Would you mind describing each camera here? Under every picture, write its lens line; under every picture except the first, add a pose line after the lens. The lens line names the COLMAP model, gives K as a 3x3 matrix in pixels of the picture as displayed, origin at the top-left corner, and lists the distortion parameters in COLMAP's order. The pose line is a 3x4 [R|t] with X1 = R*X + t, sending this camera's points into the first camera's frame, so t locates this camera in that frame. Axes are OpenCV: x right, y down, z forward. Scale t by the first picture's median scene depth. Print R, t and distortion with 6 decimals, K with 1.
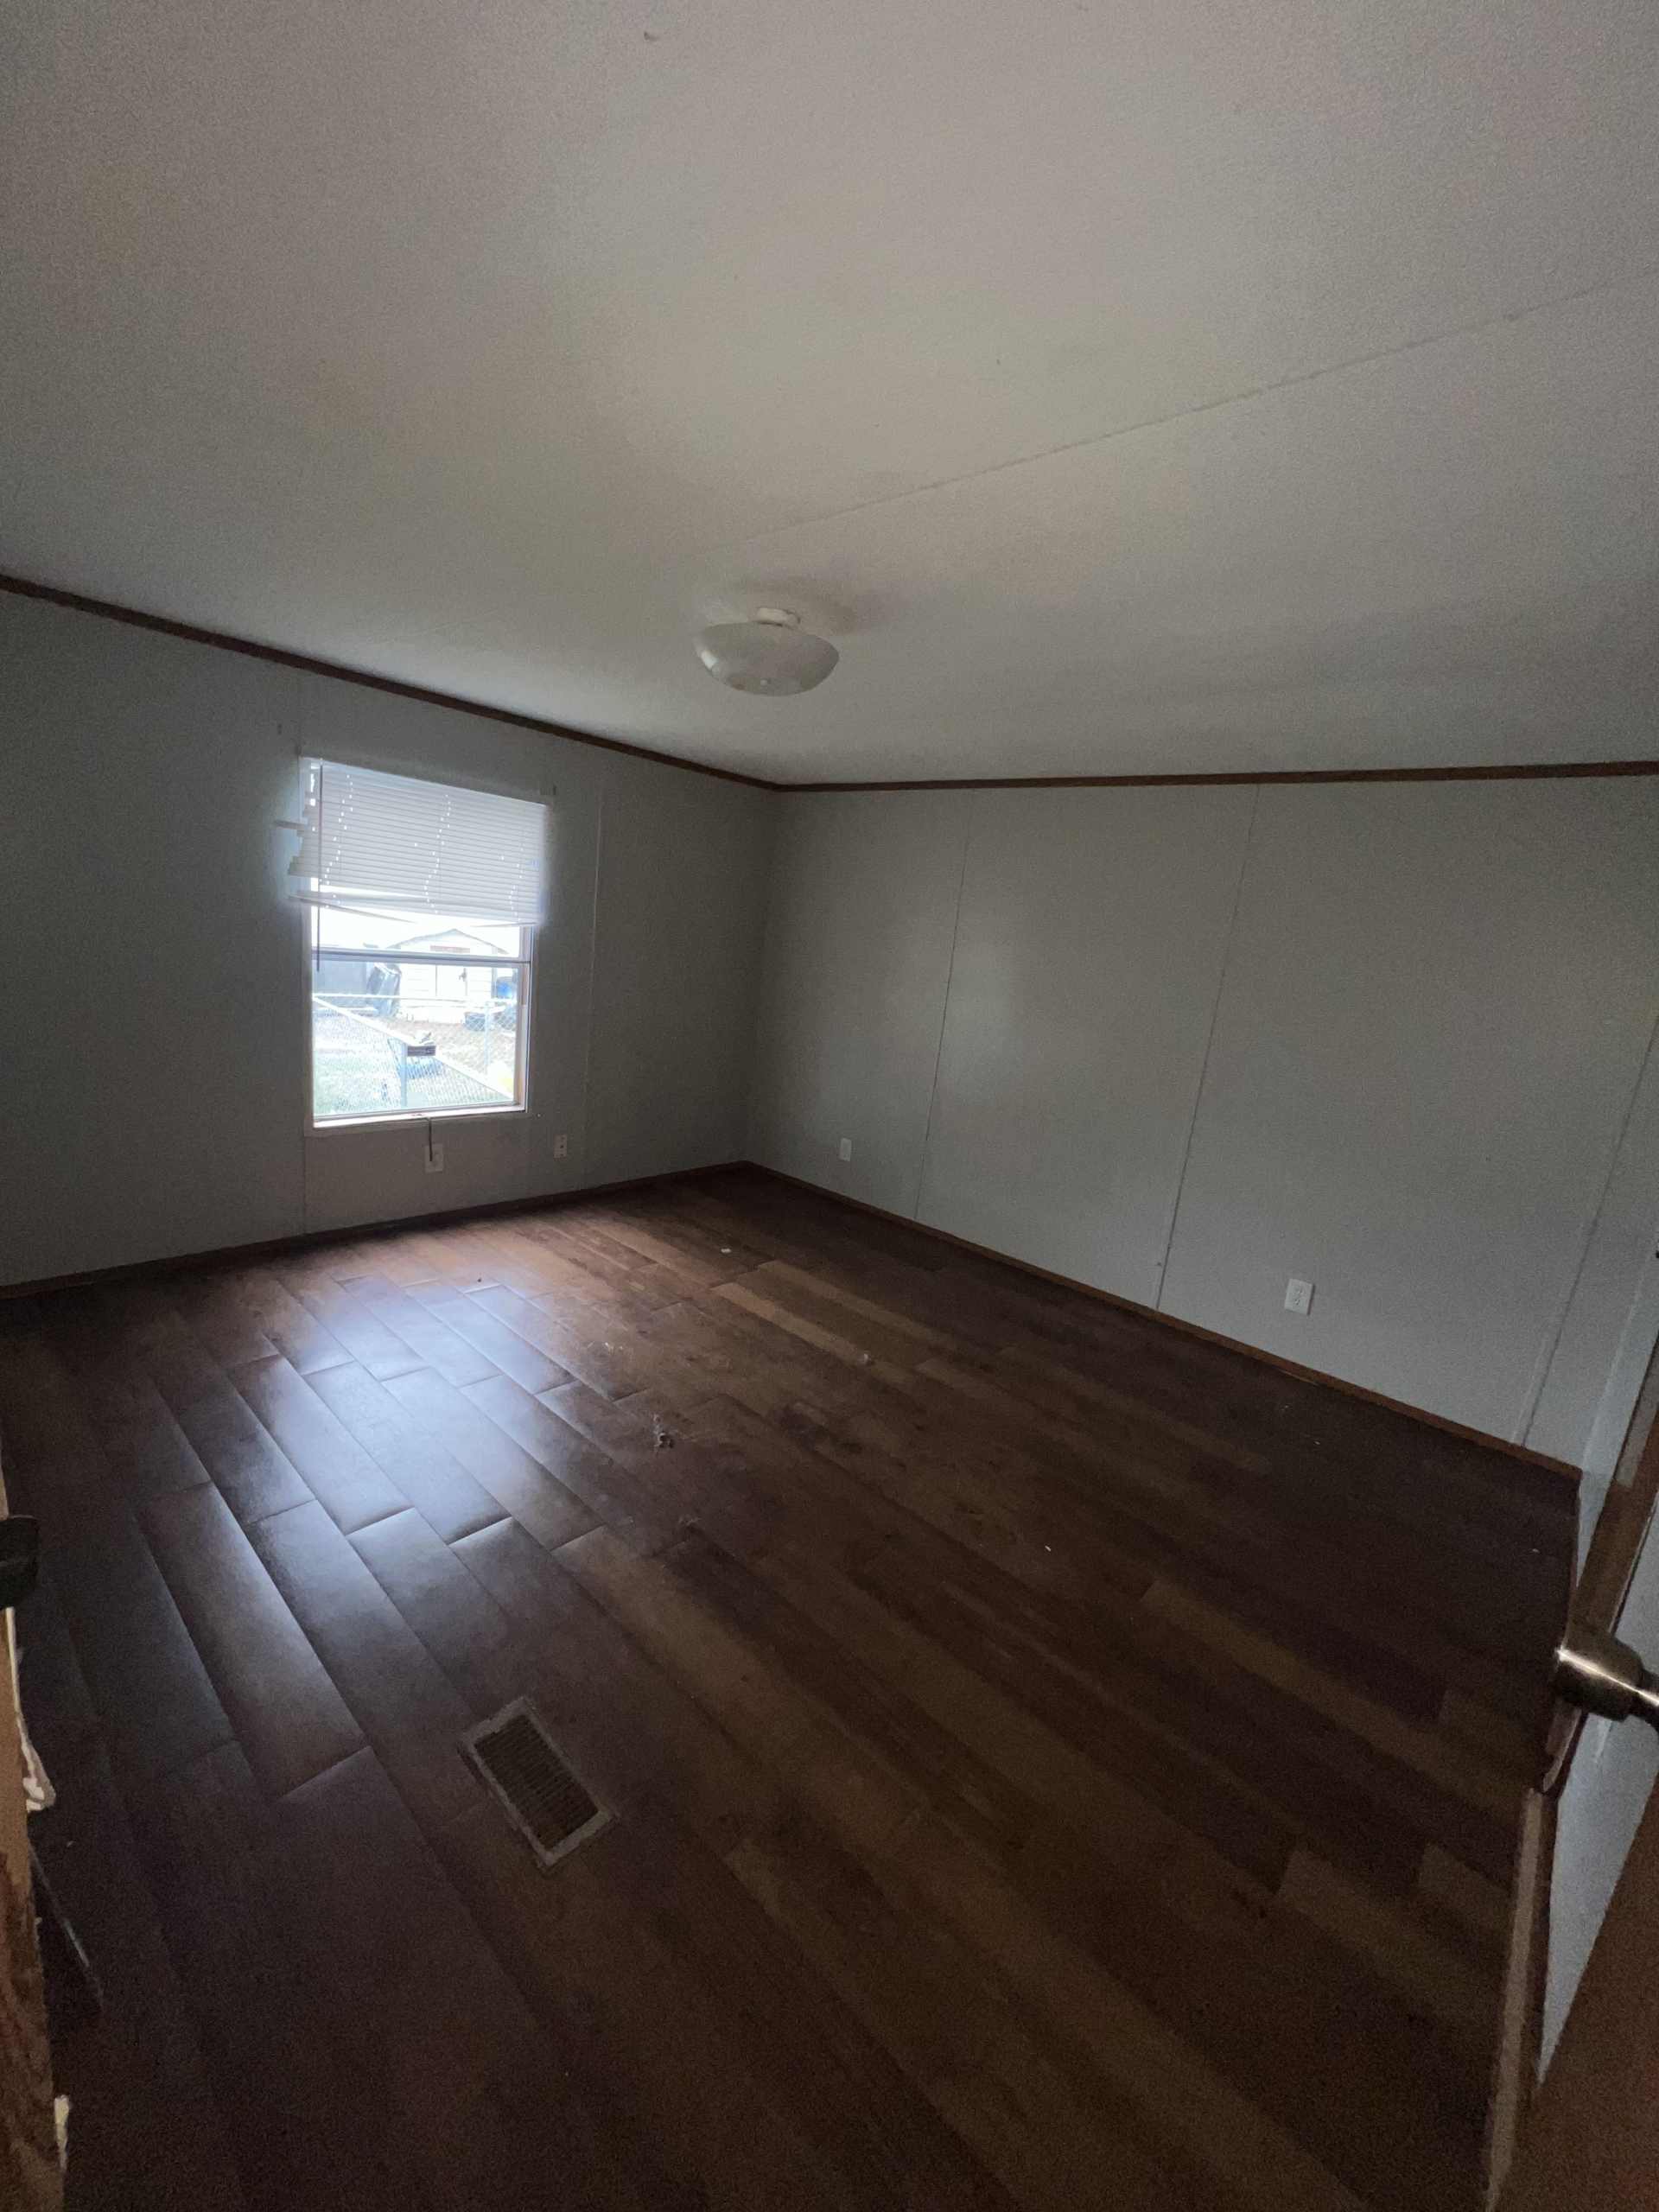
lens RADIAL K [[881.7, 0, 832.7], [0, 881.7, 1108.8], [0, 0, 1]] dist [0.000152, 0.000363]
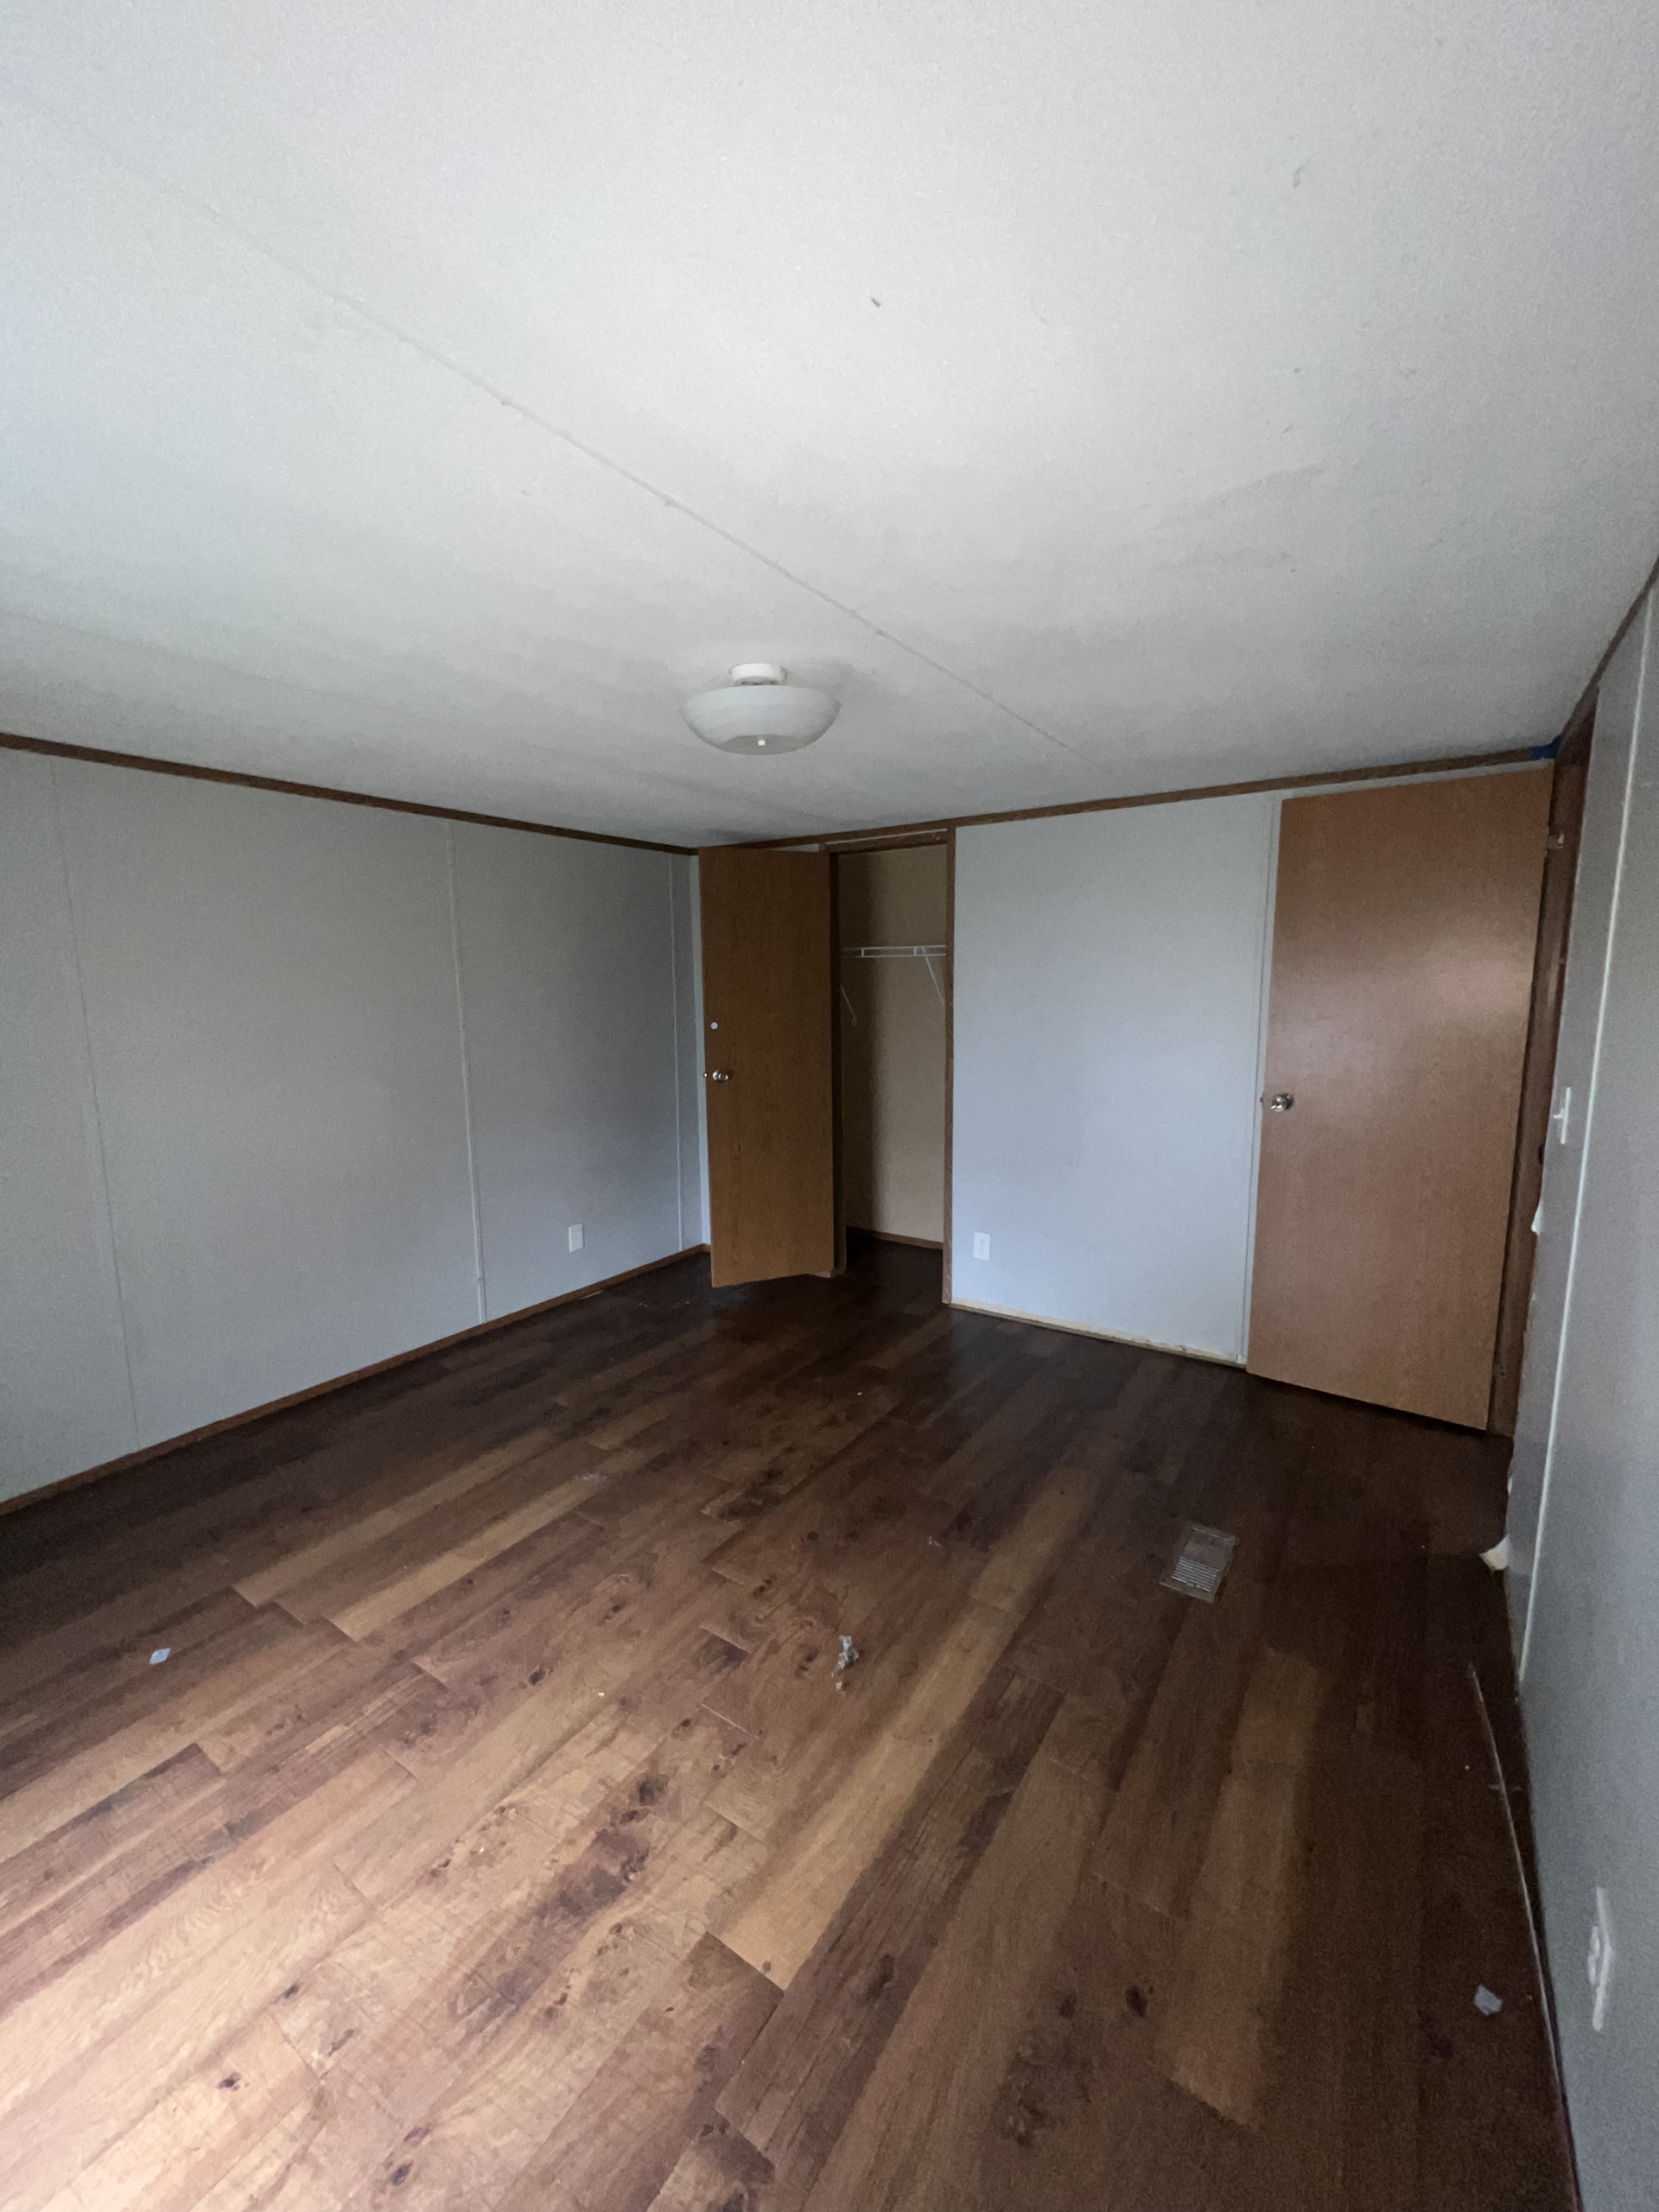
lens RADIAL K [[881.7, 0, 833.4], [0, 881.7, 1104.5], [0, 0, 1]] dist [0.000152, 0.000363]
pose [[-0.139440, -0.239630, 0.960799, -0.690836], [0.194742, 0.944693, 0.263876, -0.228600], [-0.970892, 0.223903, -0.085062, 0.714232]]
